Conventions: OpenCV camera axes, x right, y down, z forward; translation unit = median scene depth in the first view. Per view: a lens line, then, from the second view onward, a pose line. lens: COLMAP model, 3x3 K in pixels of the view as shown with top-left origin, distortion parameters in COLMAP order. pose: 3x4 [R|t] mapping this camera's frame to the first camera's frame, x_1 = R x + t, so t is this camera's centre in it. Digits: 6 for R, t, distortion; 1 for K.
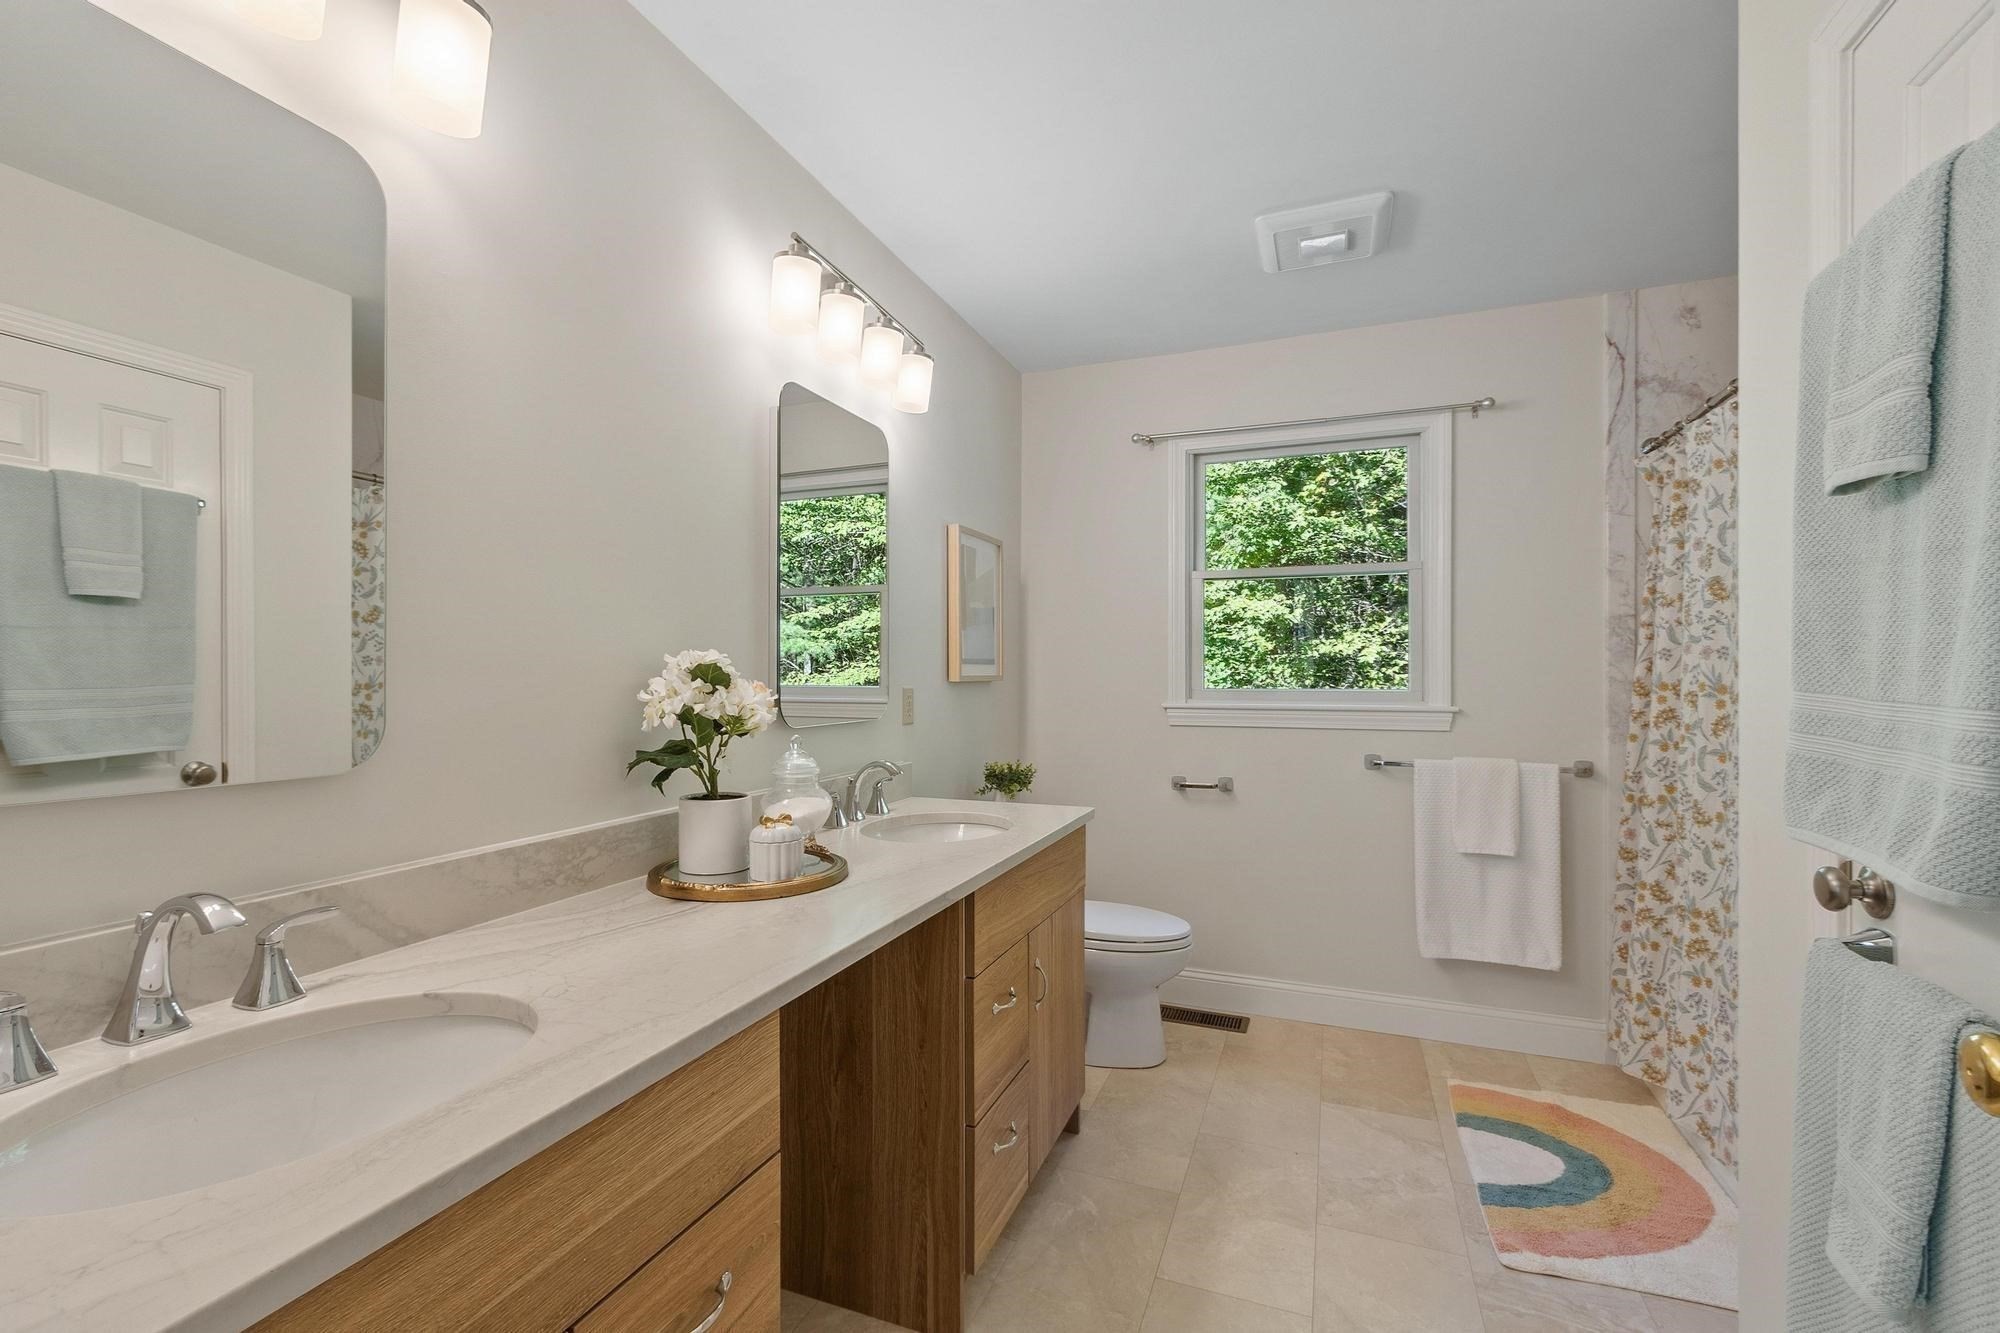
lens RADIAL K [[873.4, 0, 995.7], [0, 873.4, 676.5], [0, 0, 1]] dist [0.004205, -0.000177]
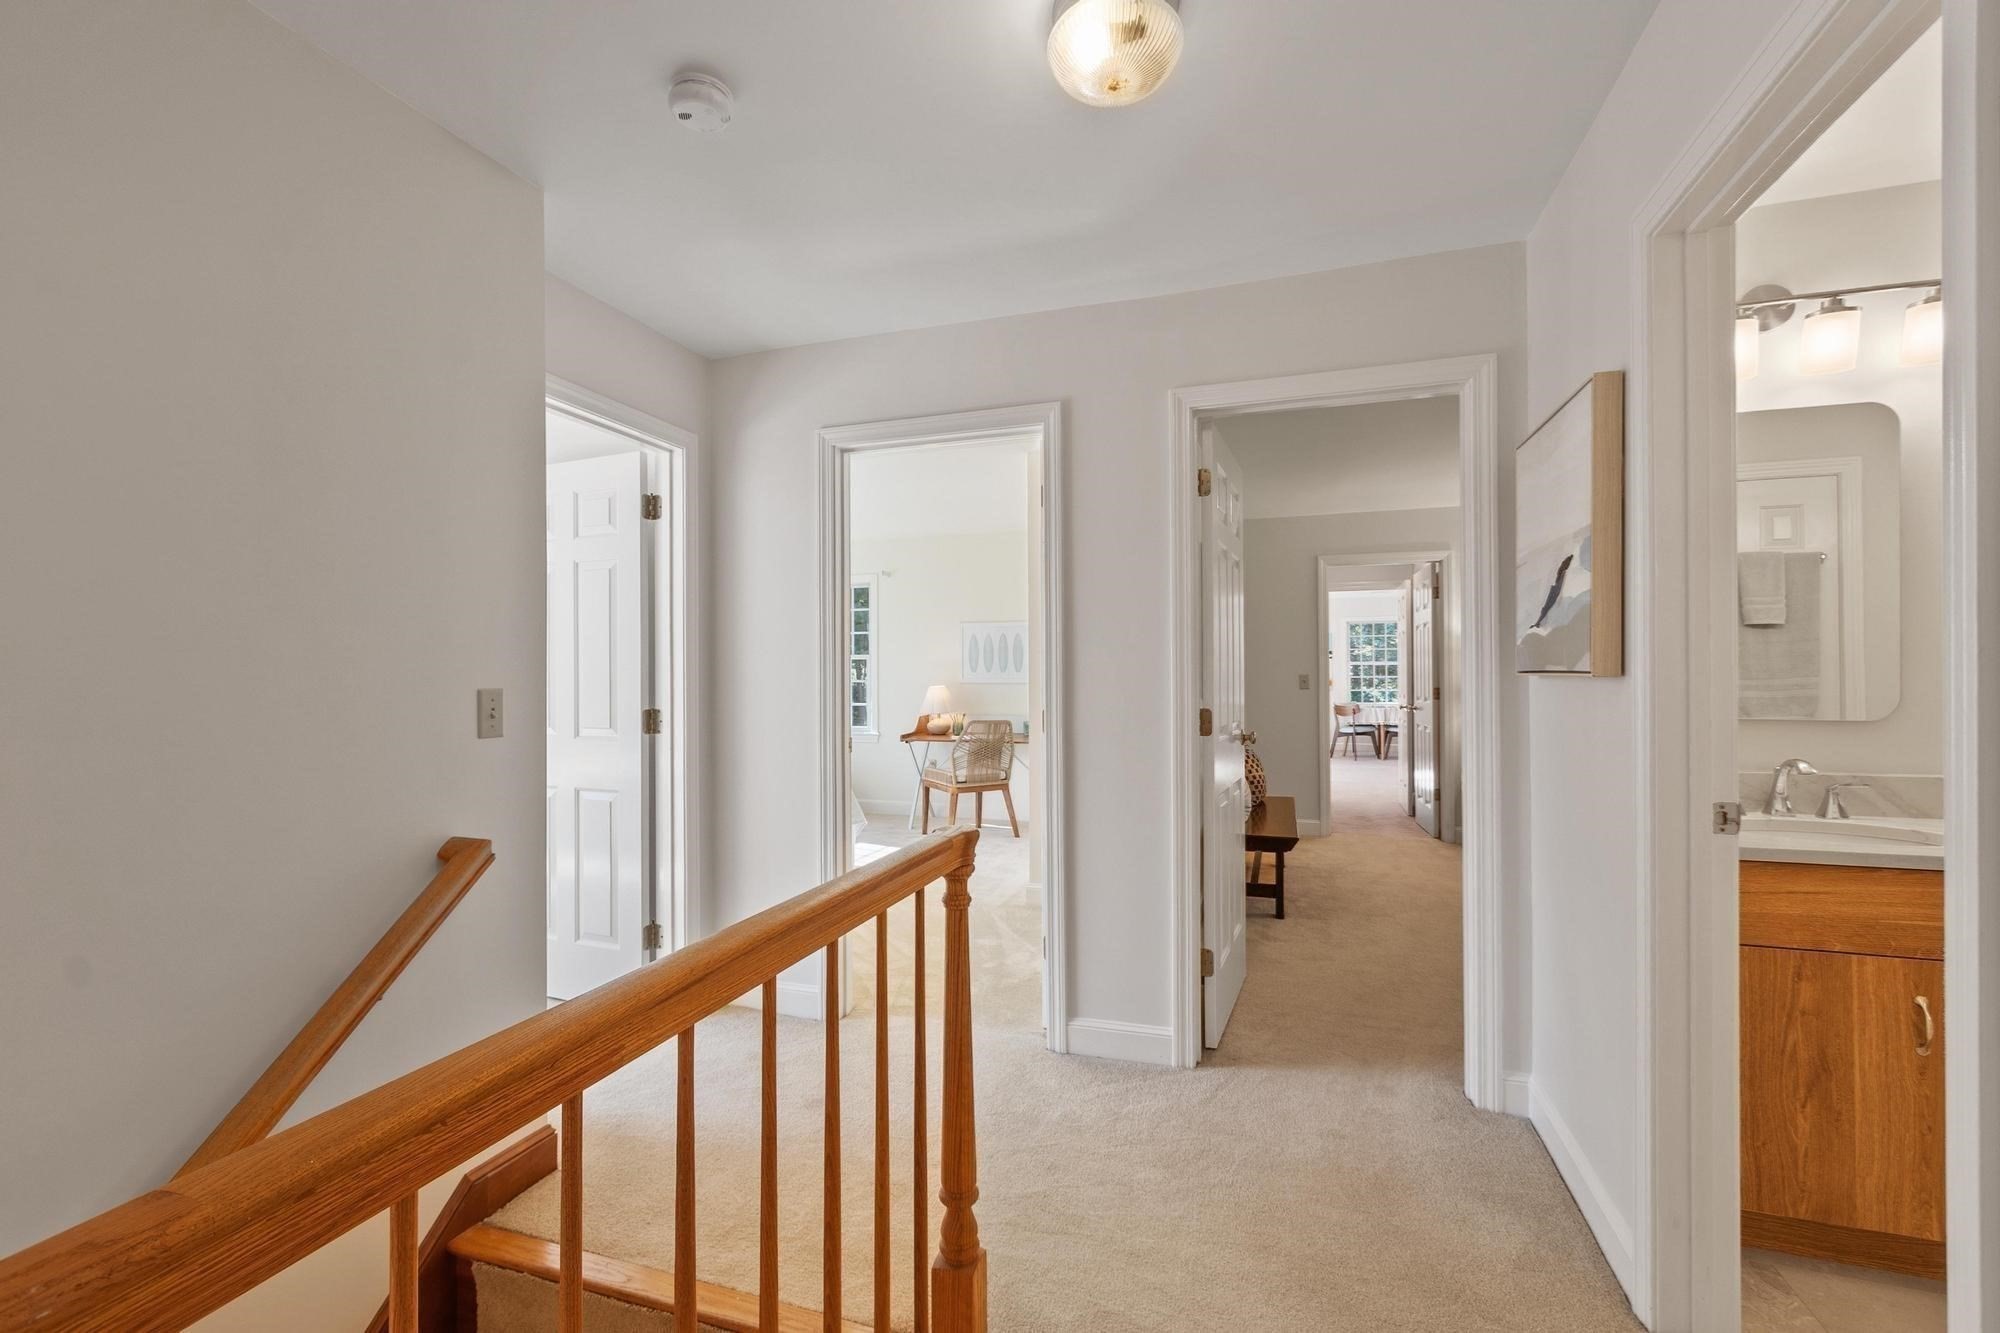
lens RADIAL K [[873.4, 0, 996.7], [0, 873.4, 670.3], [0, 0, 1]] dist [0.004205, -0.000177]
pose [[0.057237, -0.002454, -0.998358, 0.568574], [0.004104, 0.999989, -0.002222, -0.005398], [0.998352, -0.003970, 0.057246, -0.556293]]
